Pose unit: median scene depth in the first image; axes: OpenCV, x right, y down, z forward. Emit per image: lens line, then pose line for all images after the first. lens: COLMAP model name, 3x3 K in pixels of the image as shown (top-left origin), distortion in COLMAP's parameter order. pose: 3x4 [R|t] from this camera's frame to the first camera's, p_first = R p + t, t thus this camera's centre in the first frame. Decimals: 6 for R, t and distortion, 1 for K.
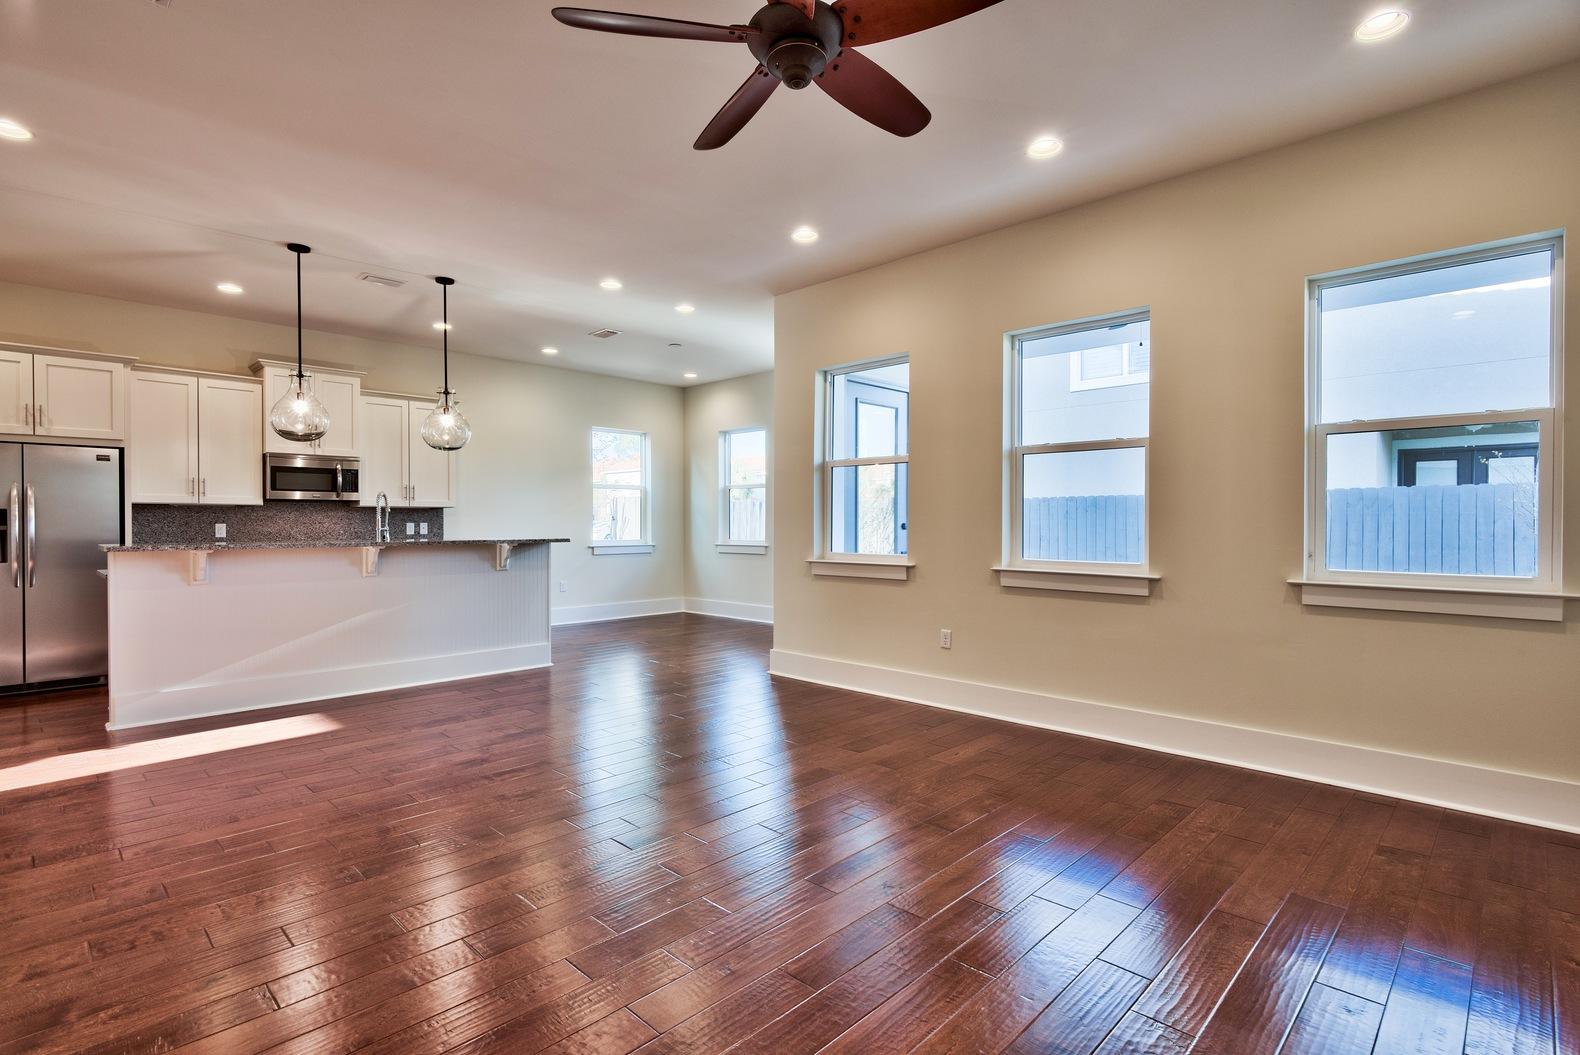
lens RADIAL K [[771.4, 0, 794.7], [0, 771.4, 531.3], [0, 0, 1]] dist [-0.000821, -0.000084]
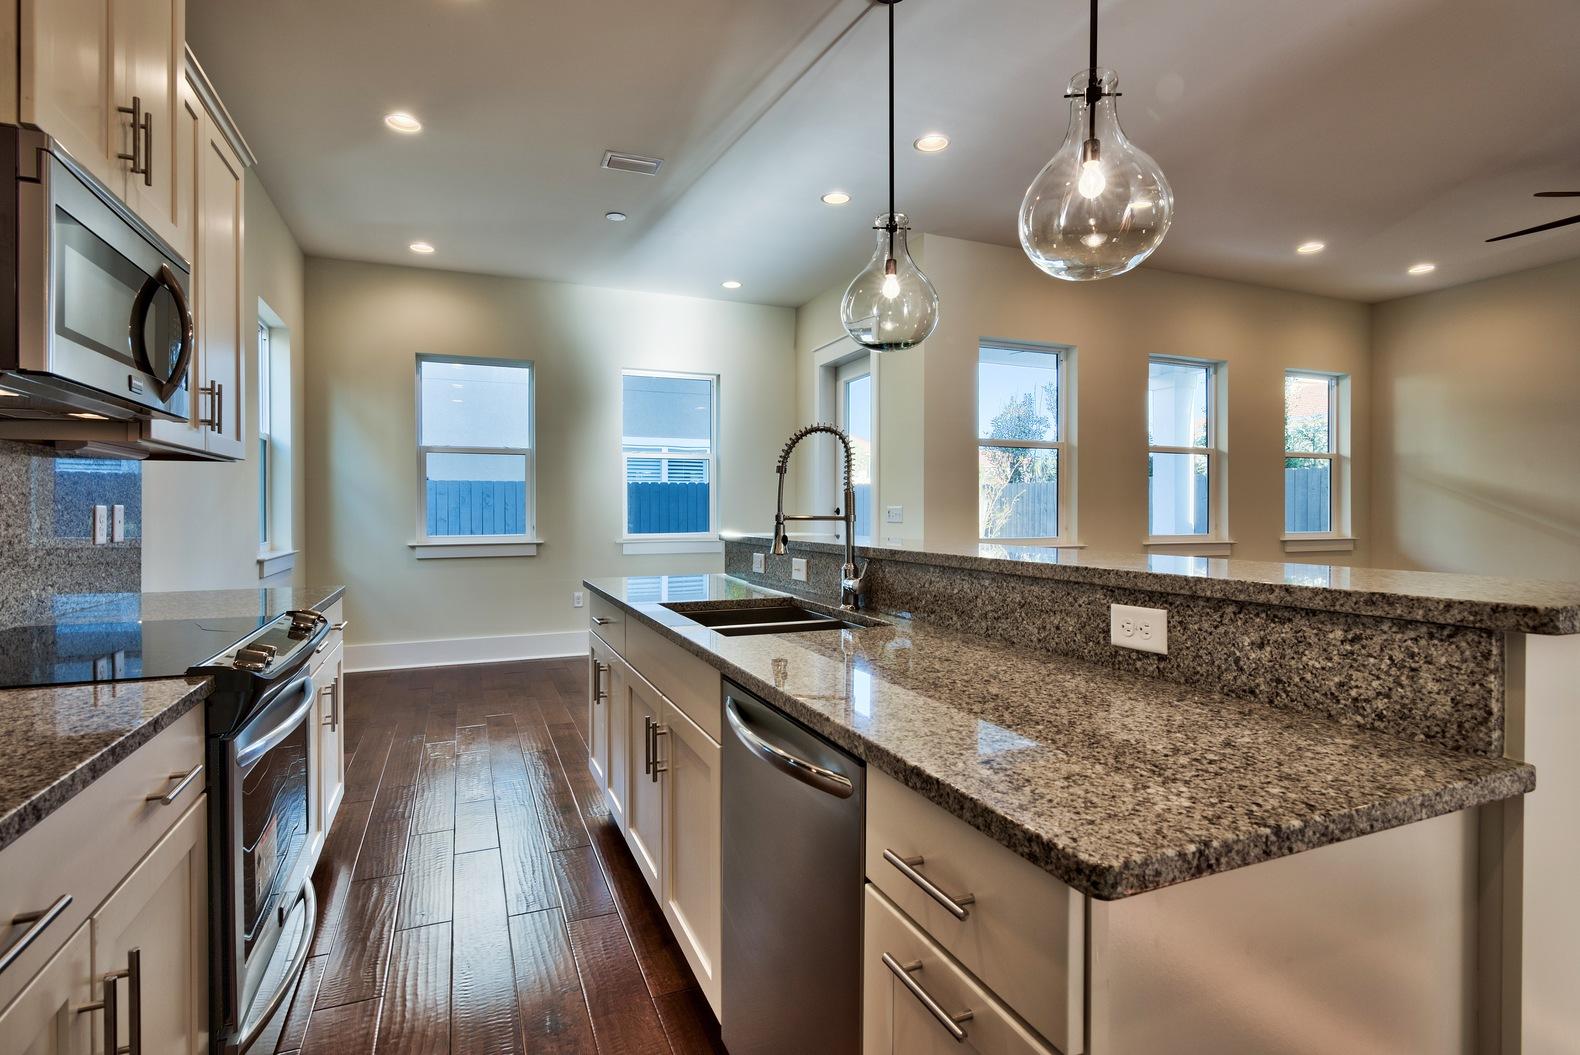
lens RADIAL K [[771.4, 0, 785.8], [0, 771.4, 516.6], [0, 0, 1]] dist [-0.000821, -0.000084]
pose [[0.388757, -0.008731, 0.921299, -0.842955], [0.013627, 0.999900, 0.003726, -0.005142], [-0.921240, 0.011106, 0.388837, 0.811672]]
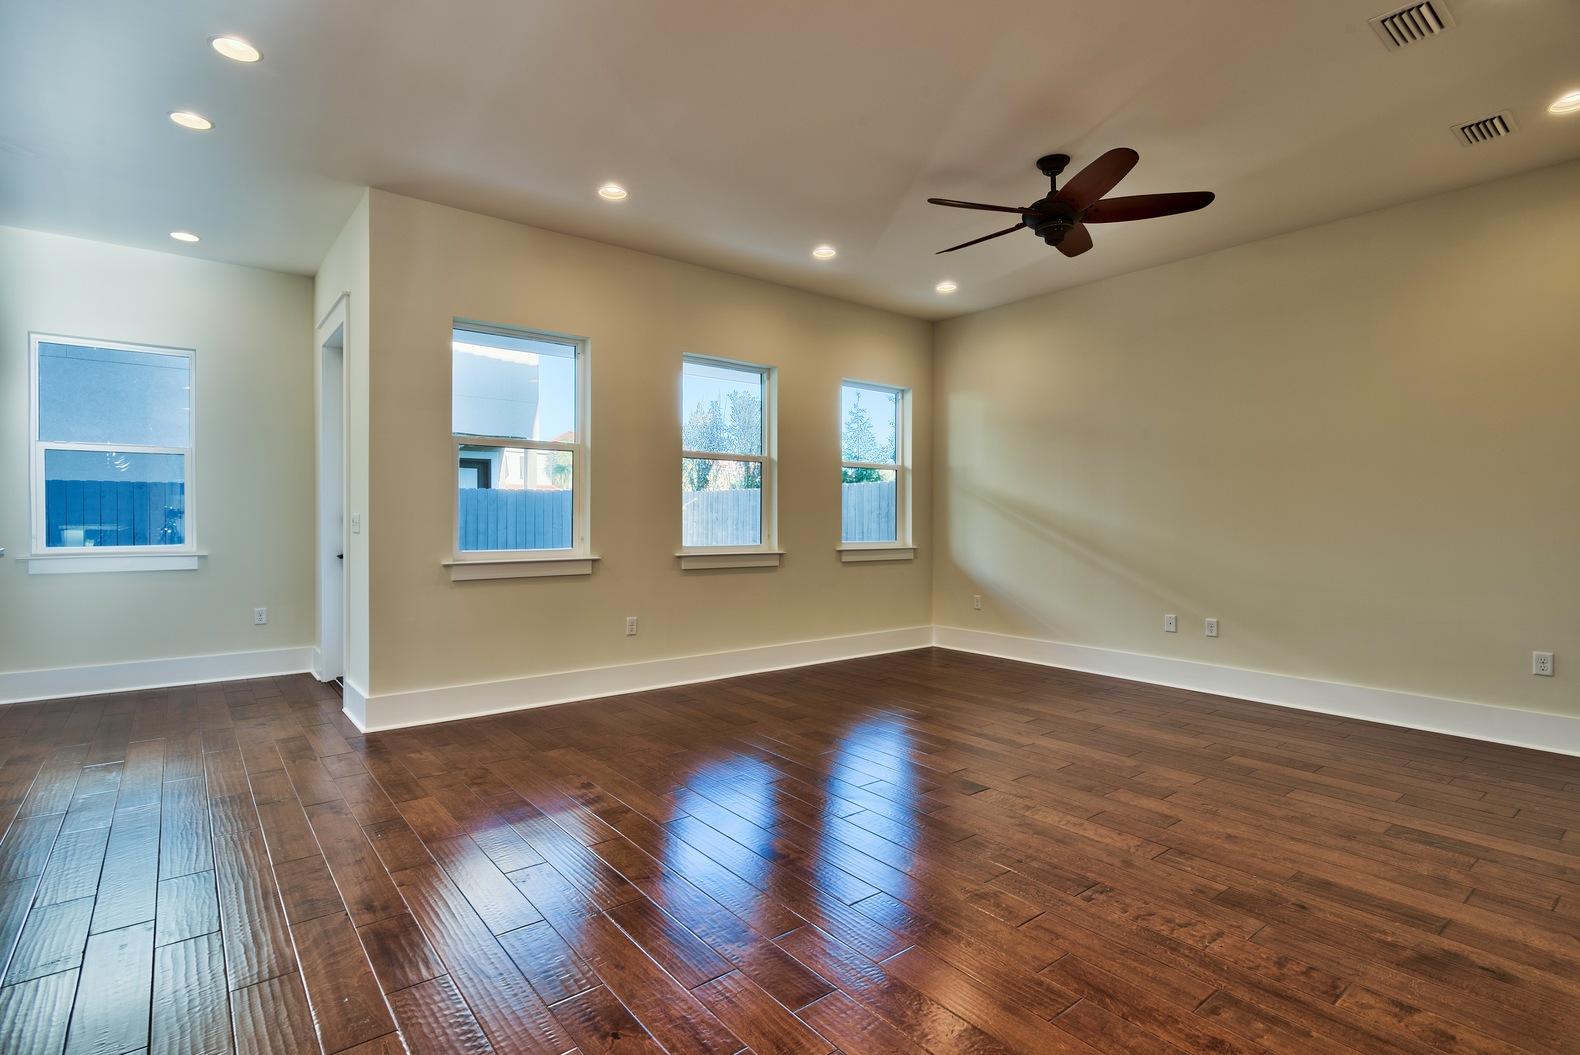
lens RADIAL K [[771.4, 0, 785.5], [0, 771.4, 532.4], [0, 0, 1]] dist [-0.000821, -0.000084]
pose [[0.122336, -0.017656, 0.992332, -0.668627], [0.009687, 0.999815, 0.016595, -0.002262], [-0.992441, 0.007582, 0.122485, 0.546563]]
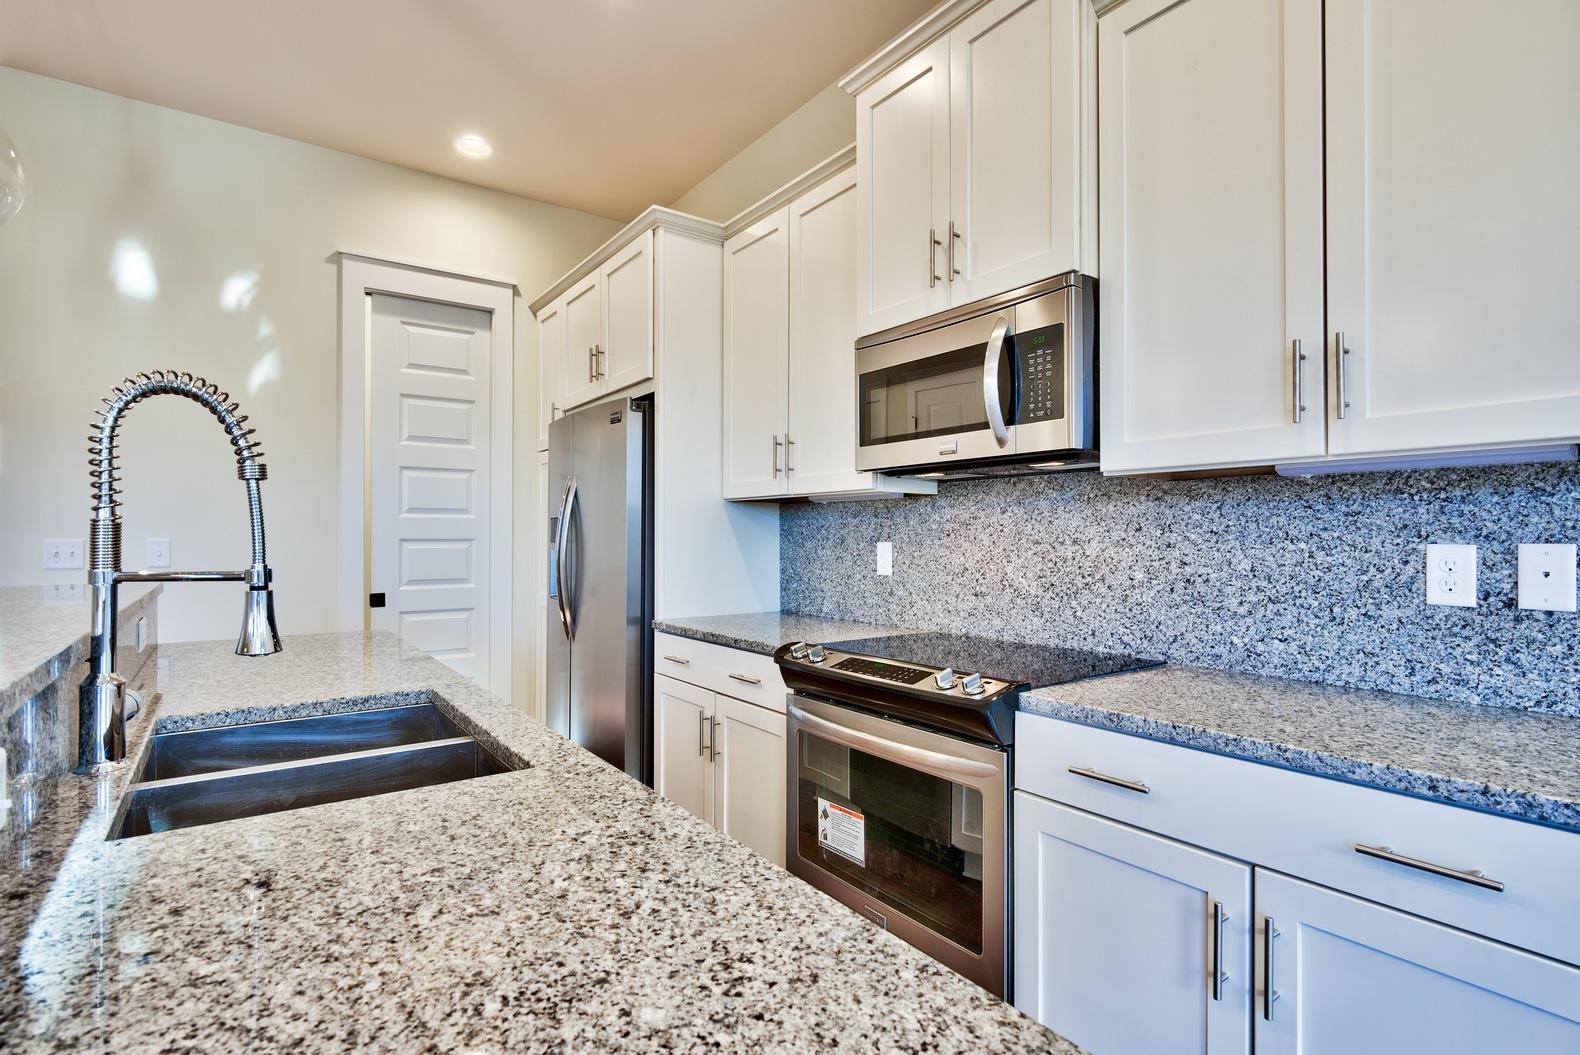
lens RADIAL K [[771.4, 0, 782.9], [0, 771.4, 531.3], [0, 0, 1]] dist [-0.000821, -0.000084]
pose [[-0.182940, -0.005626, -0.983108, -0.359846], [-0.011255, 0.999930, -0.003628, -0.014531], [0.983060, 0.010401, -0.182990, 1.103501]]
